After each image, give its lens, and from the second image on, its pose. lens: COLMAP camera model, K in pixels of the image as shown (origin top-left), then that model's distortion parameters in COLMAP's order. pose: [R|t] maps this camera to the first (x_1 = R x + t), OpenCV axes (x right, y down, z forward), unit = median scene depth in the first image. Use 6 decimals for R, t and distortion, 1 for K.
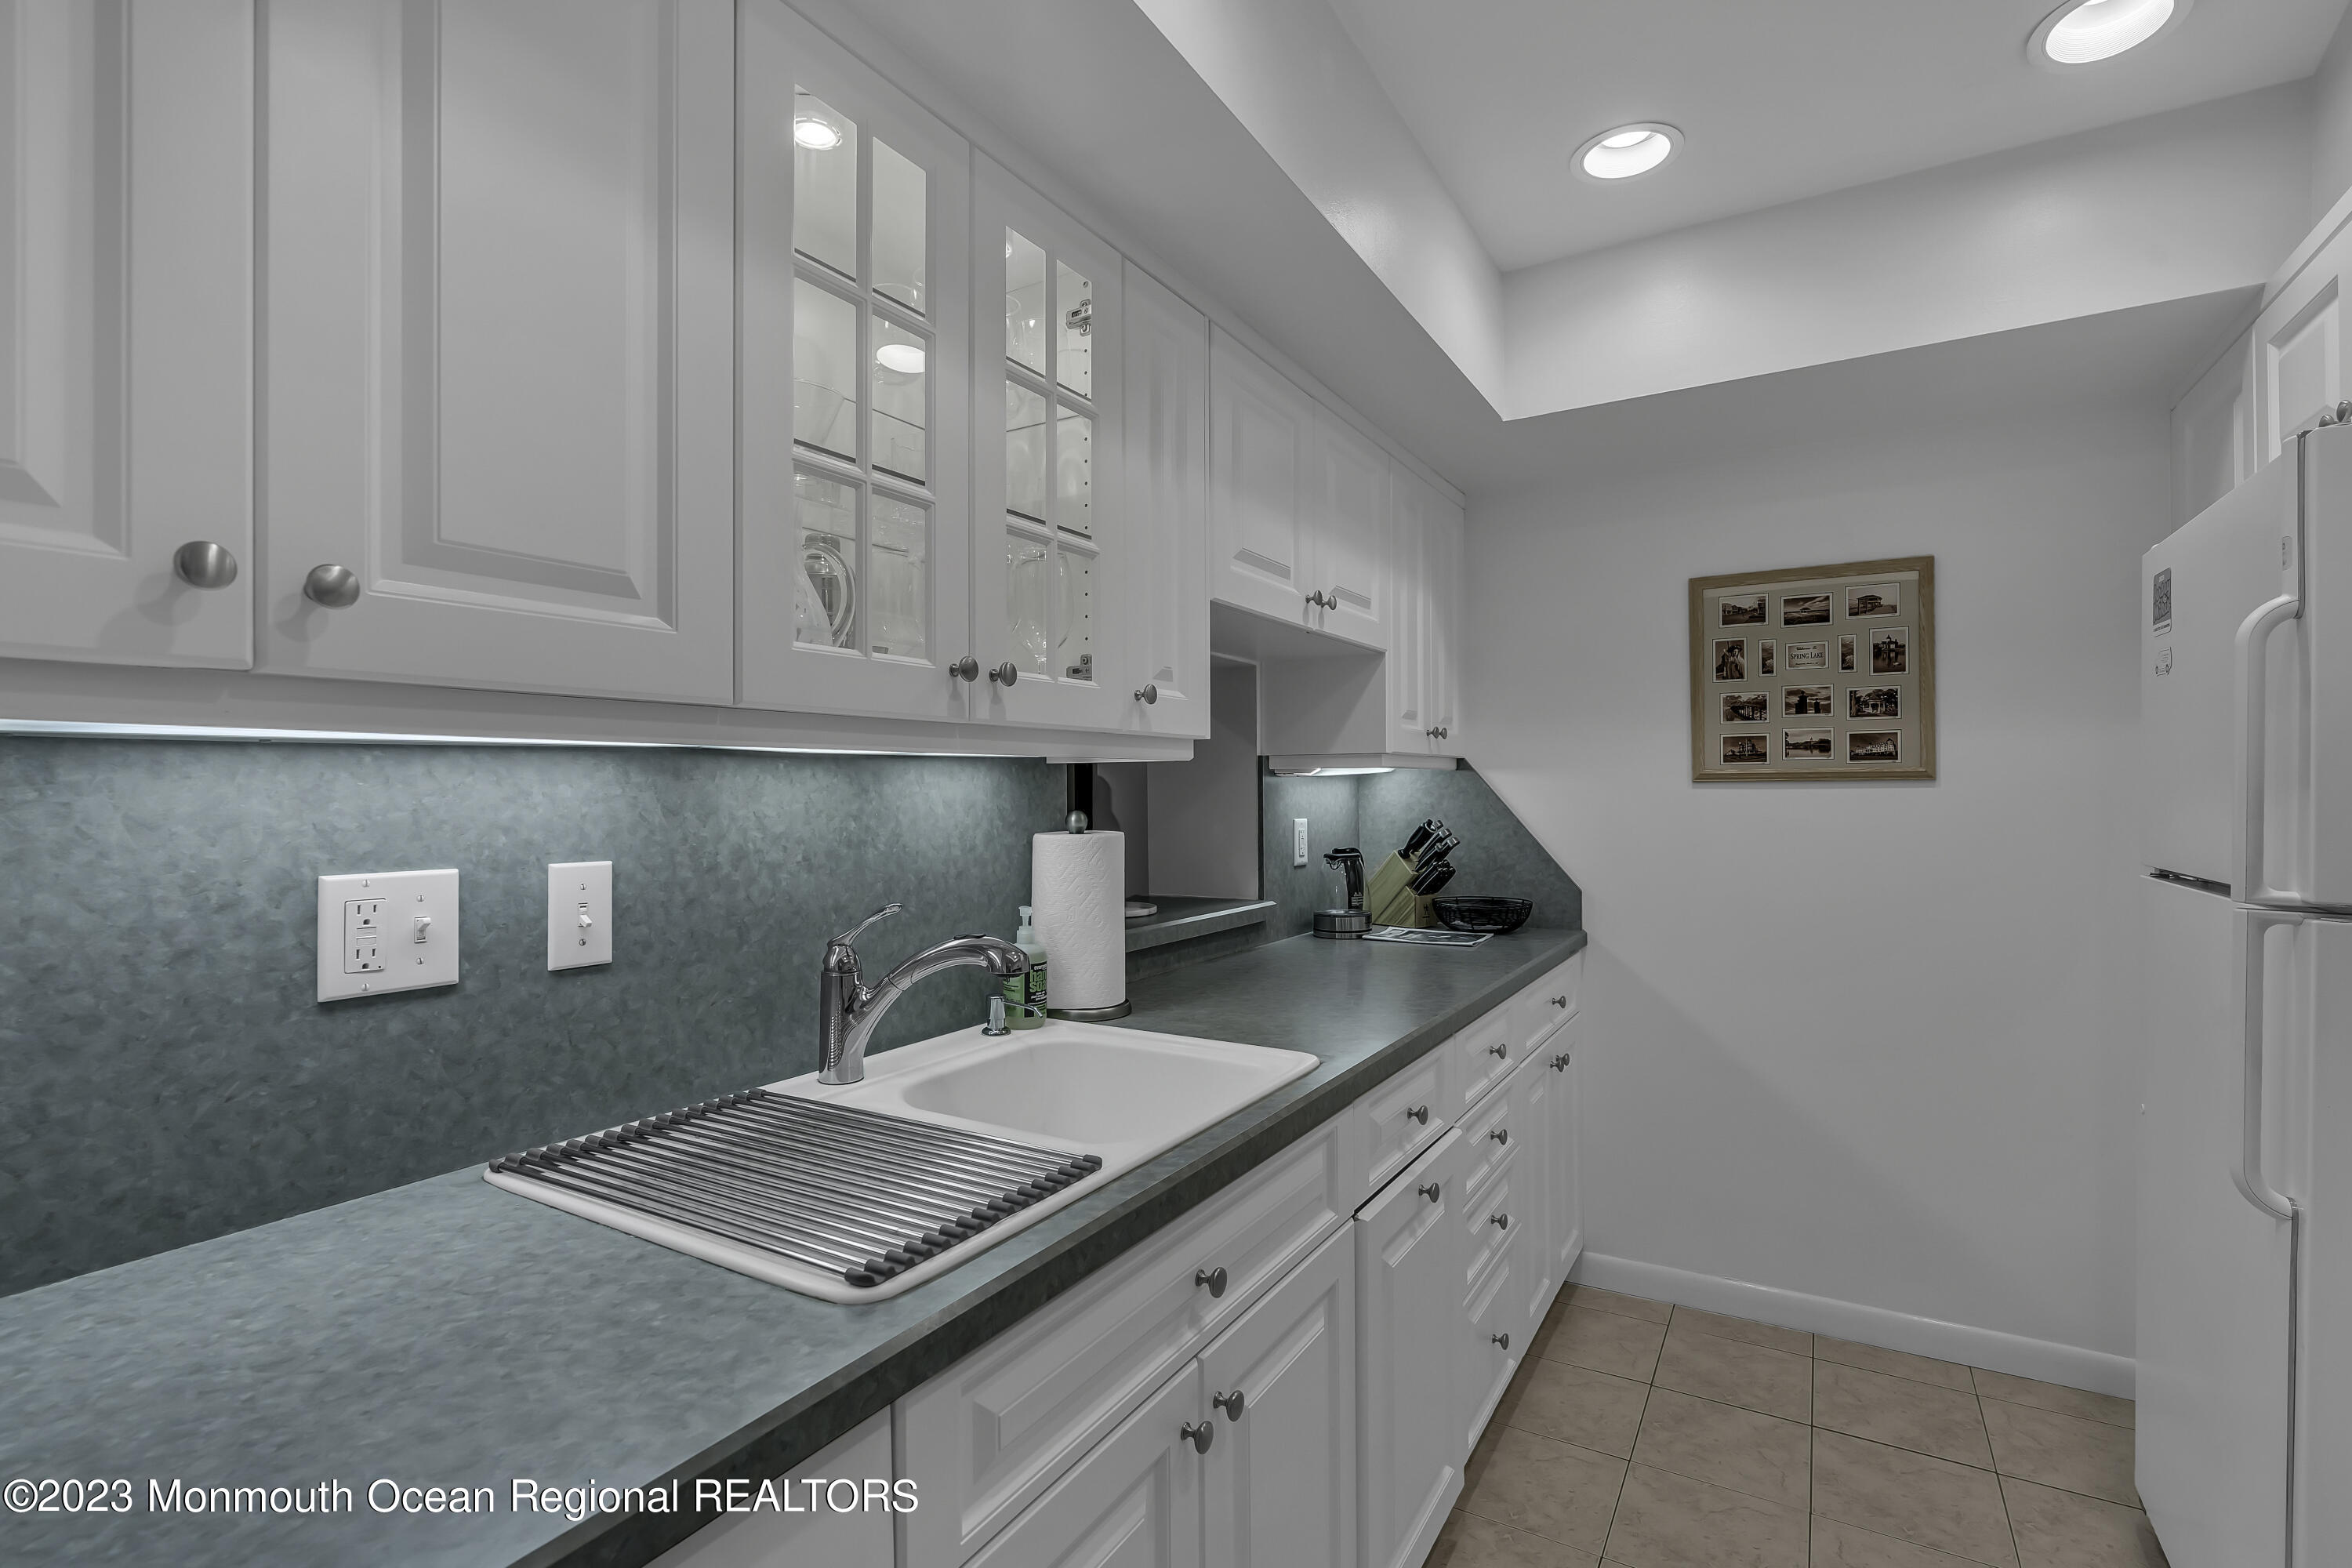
lens RADIAL K [[1079.8, 0, 1188.7], [0, 1079.8, 783.8], [0, 0, 1]] dist [-0.010440, 0.005374]
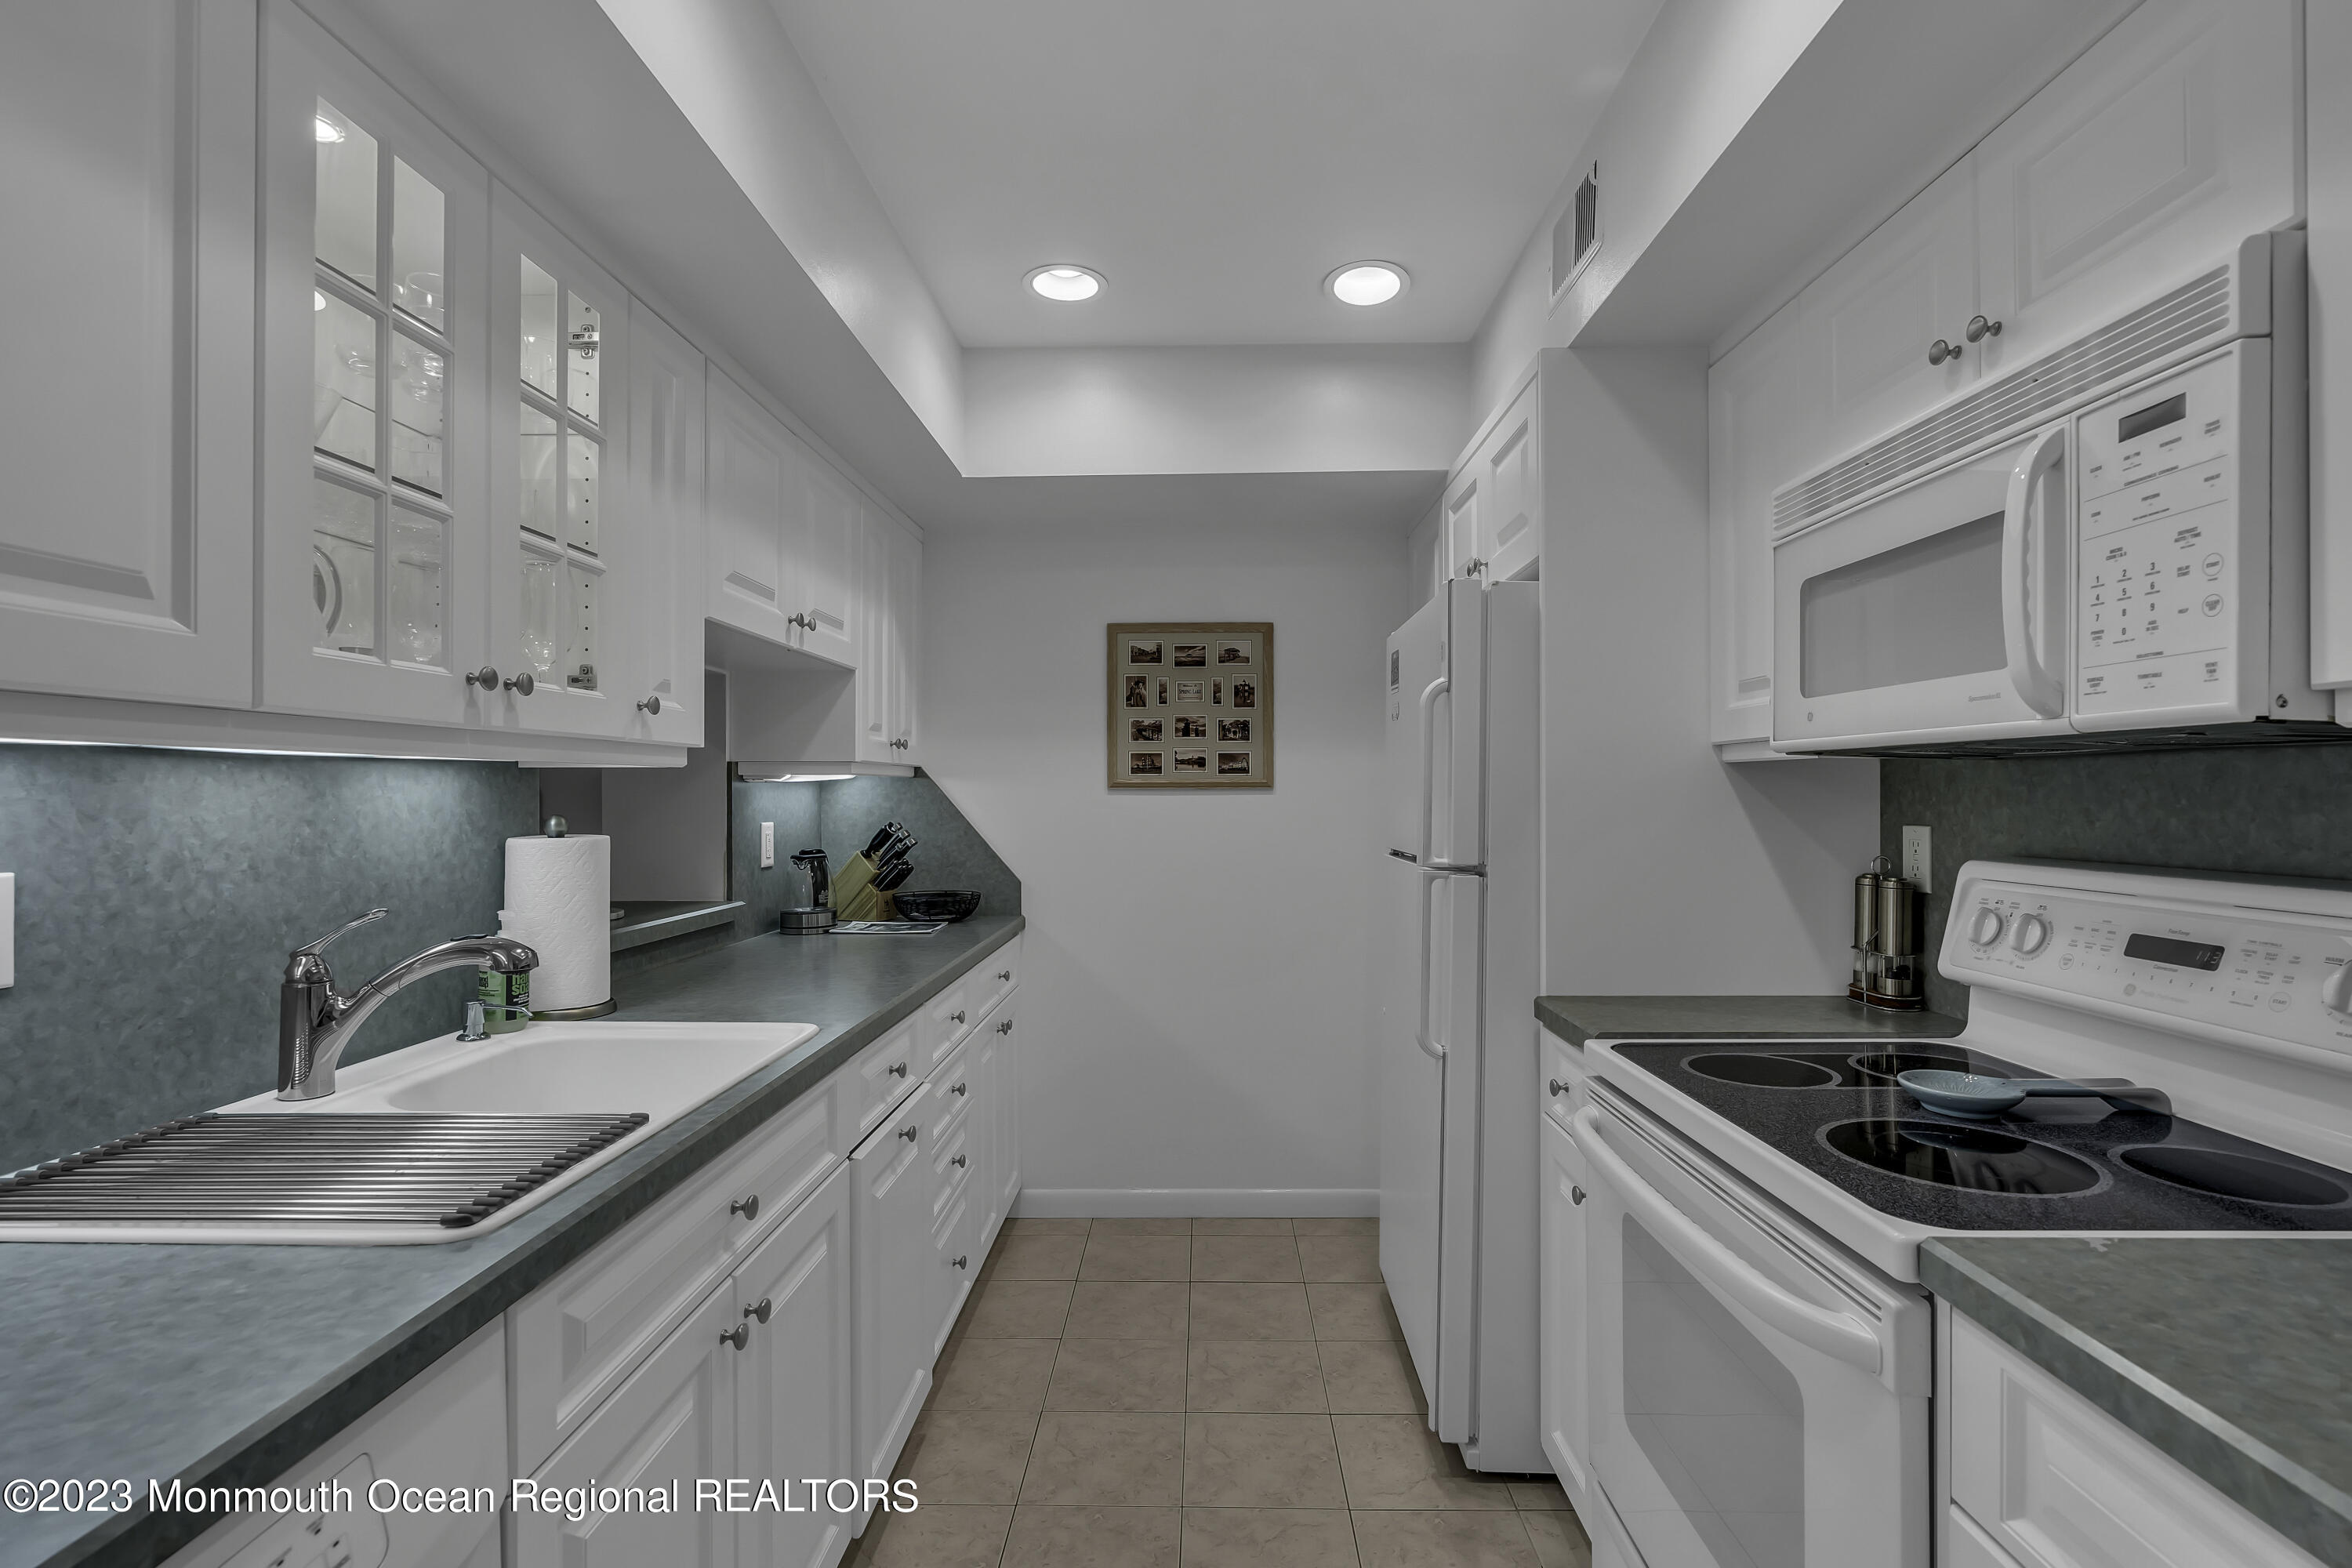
lens RADIAL K [[1079.8, 0, 1192.3], [0, 1079.8, 788.9], [0, 0, 1]] dist [-0.010440, 0.005374]
pose [[0.868048, 0.005942, 0.496445, -0.115075], [-0.005982, 0.999981, -0.001509, -0.001526], [-0.496445, -0.001660, 0.868067, -0.221144]]
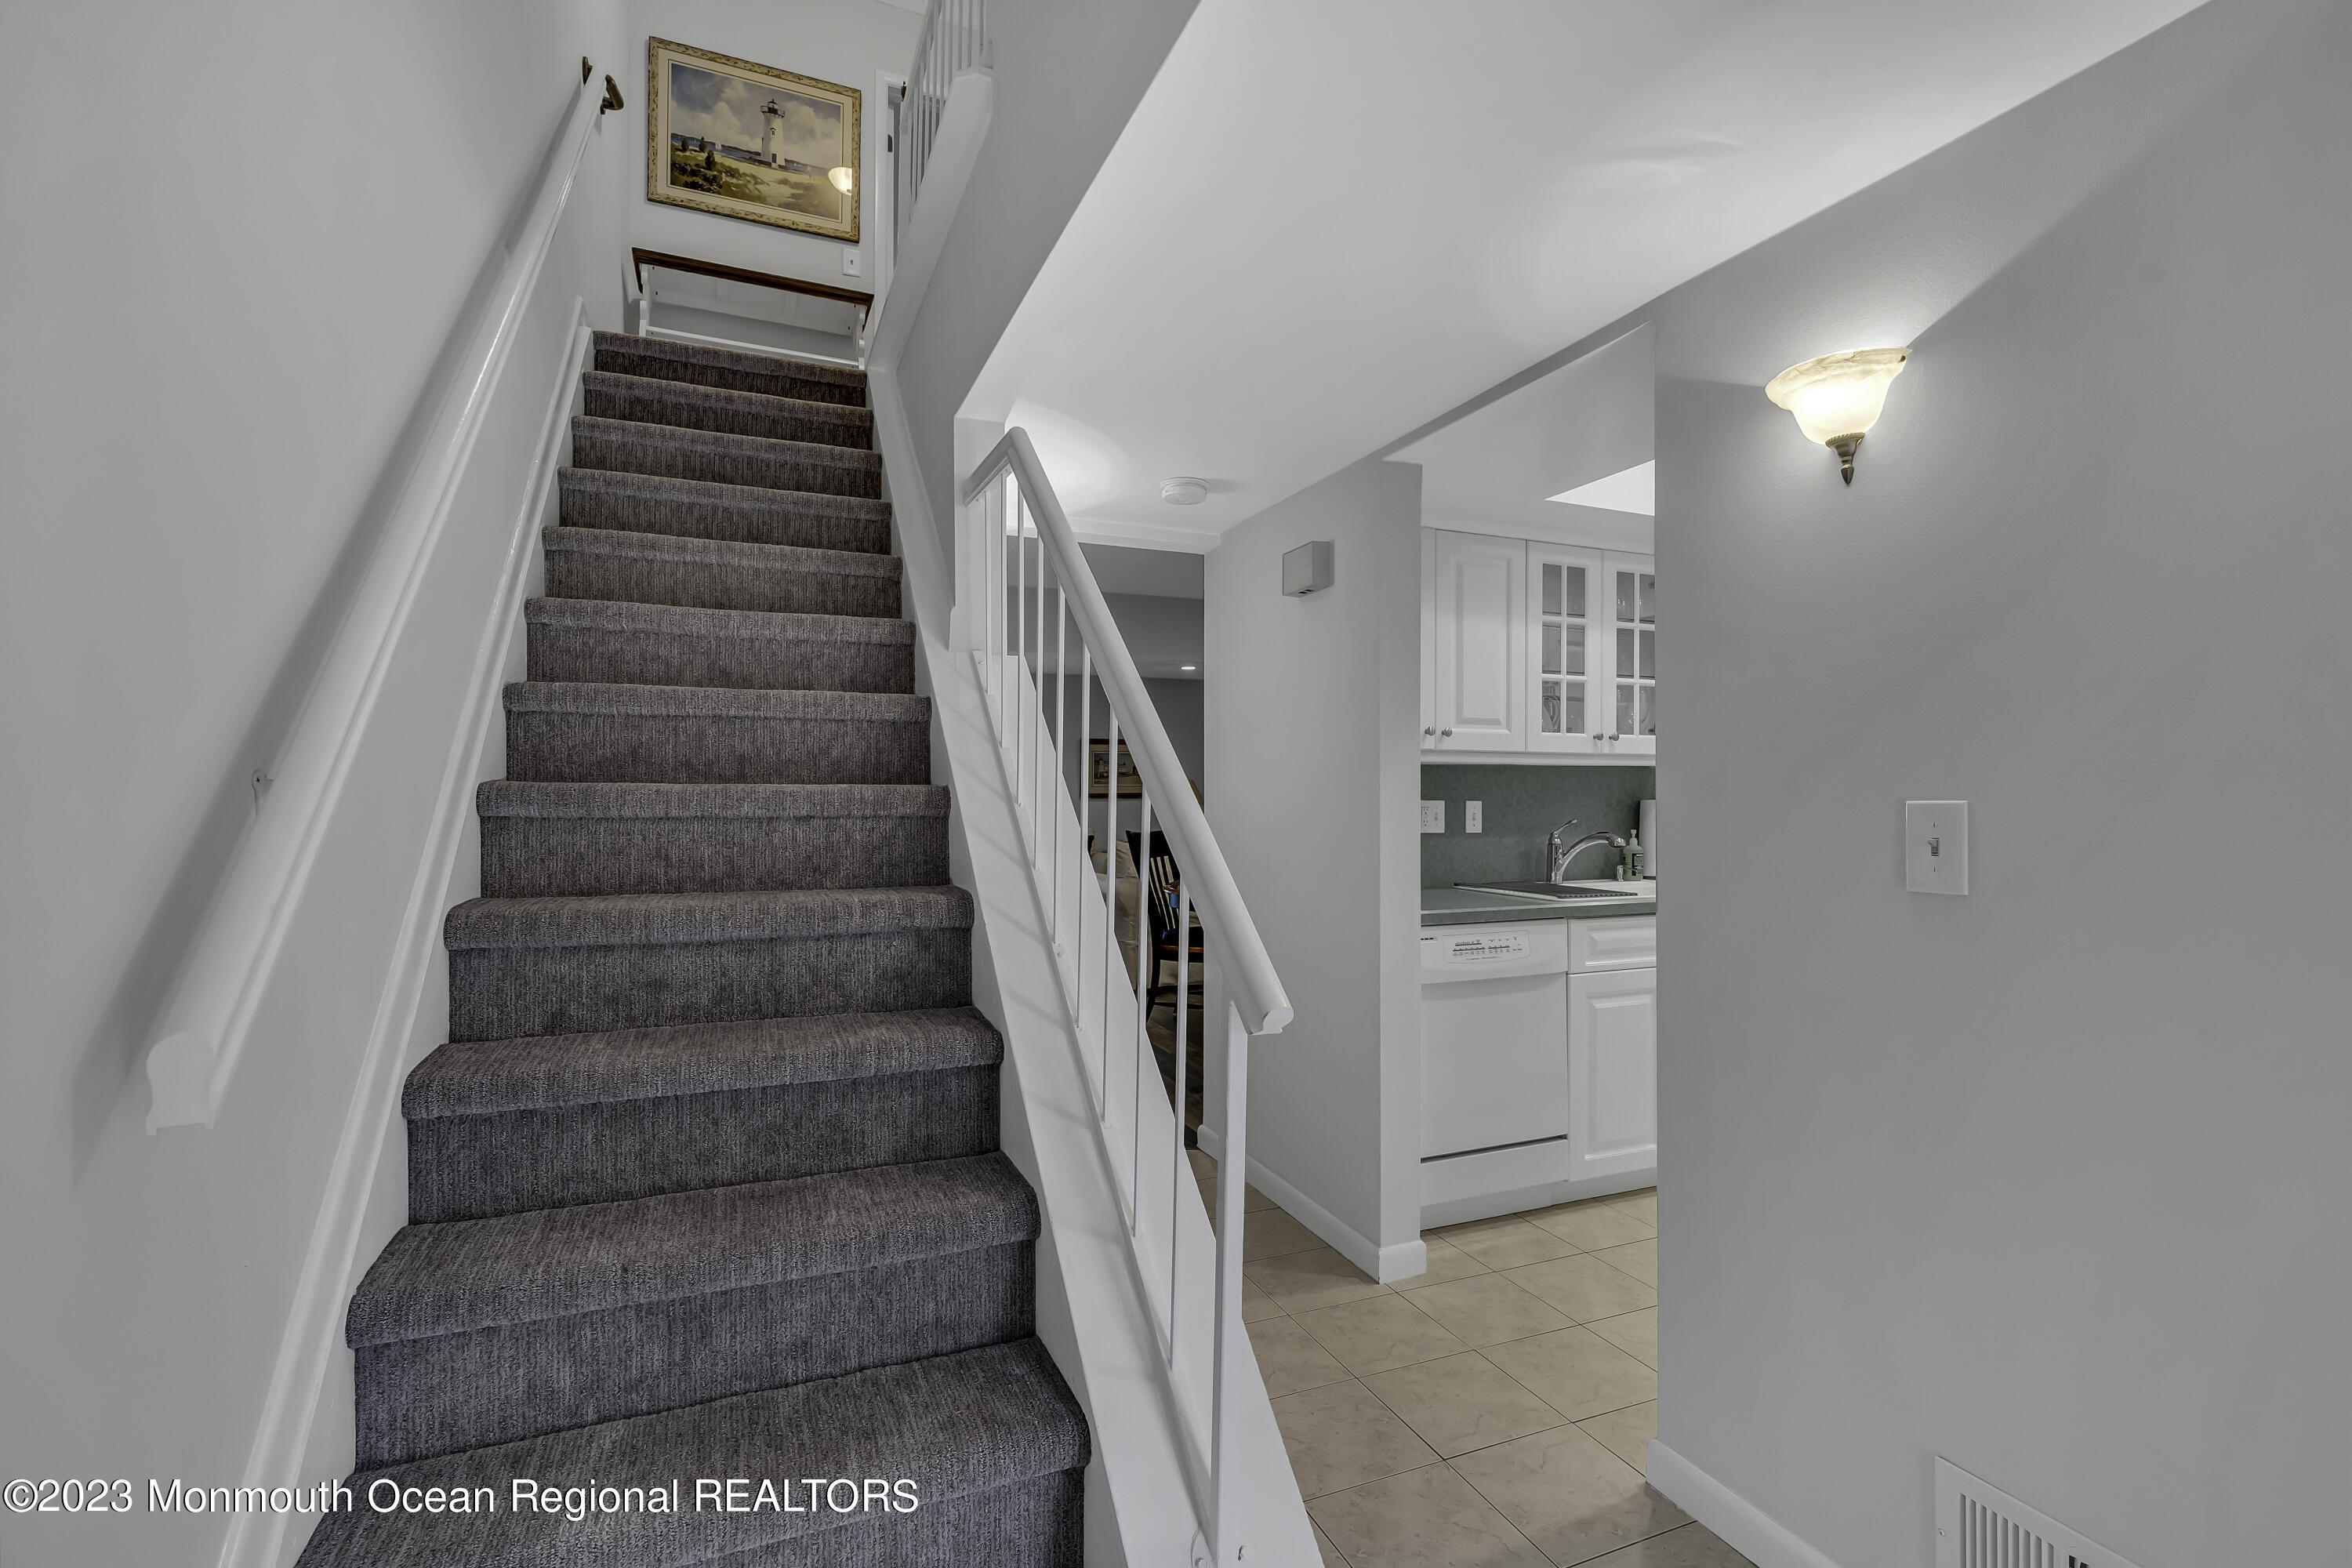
lens RADIAL K [[1079.8, 0, 1191.6], [0, 1079.8, 790.6], [0, 0, 1]] dist [-0.010440, 0.005374]
pose [[0.805249, 0.001873, -0.592934, 0.568398], [-0.003358, 0.999993, -0.001402, 0.042851], [0.592928, 0.003120, 0.805250, -1.787999]]
